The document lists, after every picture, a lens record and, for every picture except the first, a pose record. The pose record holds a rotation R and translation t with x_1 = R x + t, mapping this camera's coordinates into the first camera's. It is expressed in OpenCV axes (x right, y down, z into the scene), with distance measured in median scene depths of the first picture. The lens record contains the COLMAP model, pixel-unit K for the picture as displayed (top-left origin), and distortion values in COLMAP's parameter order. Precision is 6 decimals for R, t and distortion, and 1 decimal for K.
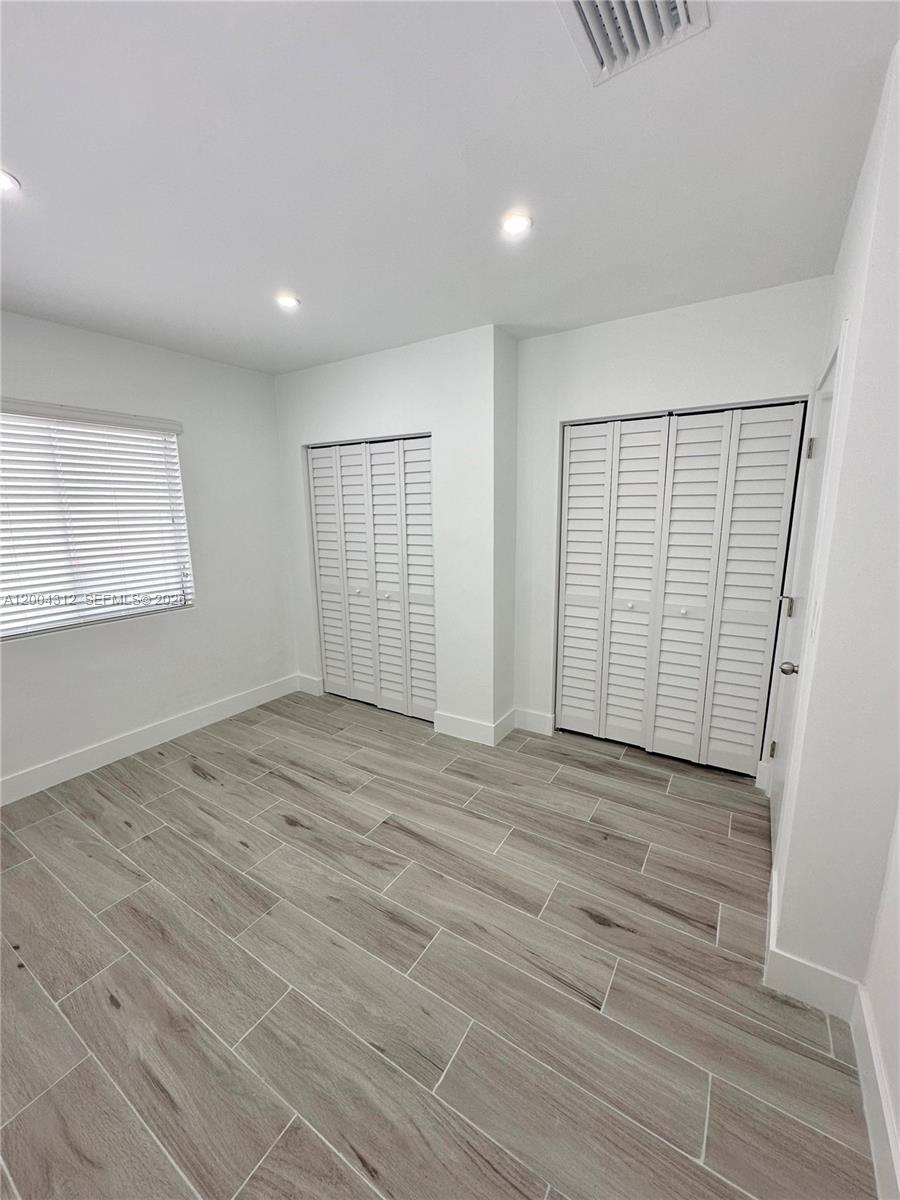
lens RADIAL K [[480.0, 0, 450.0], [0, 480.0, 600.0], [0, 0, 1]] dist [0.000538, -0.000588]
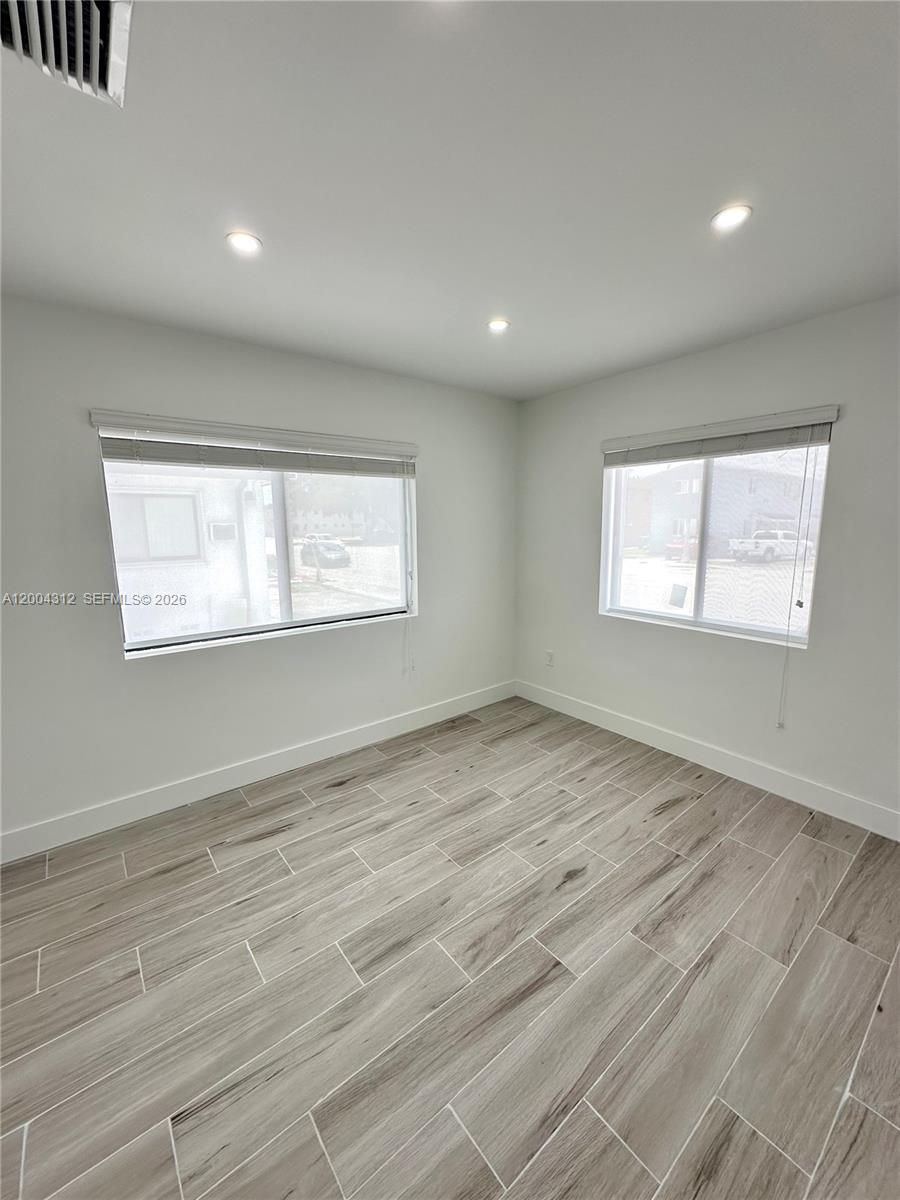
lens RADIAL K [[480.0, 0, 450.0], [0, 480.0, 600.0], [0, 0, 1]] dist [0.000538, -0.000588]
pose [[-0.322473, 0.171631, -0.930889, 0.576120], [-0.167320, 0.957604, 0.234518, -0.233461], [0.931673, 0.231382, -0.280085, 1.086426]]
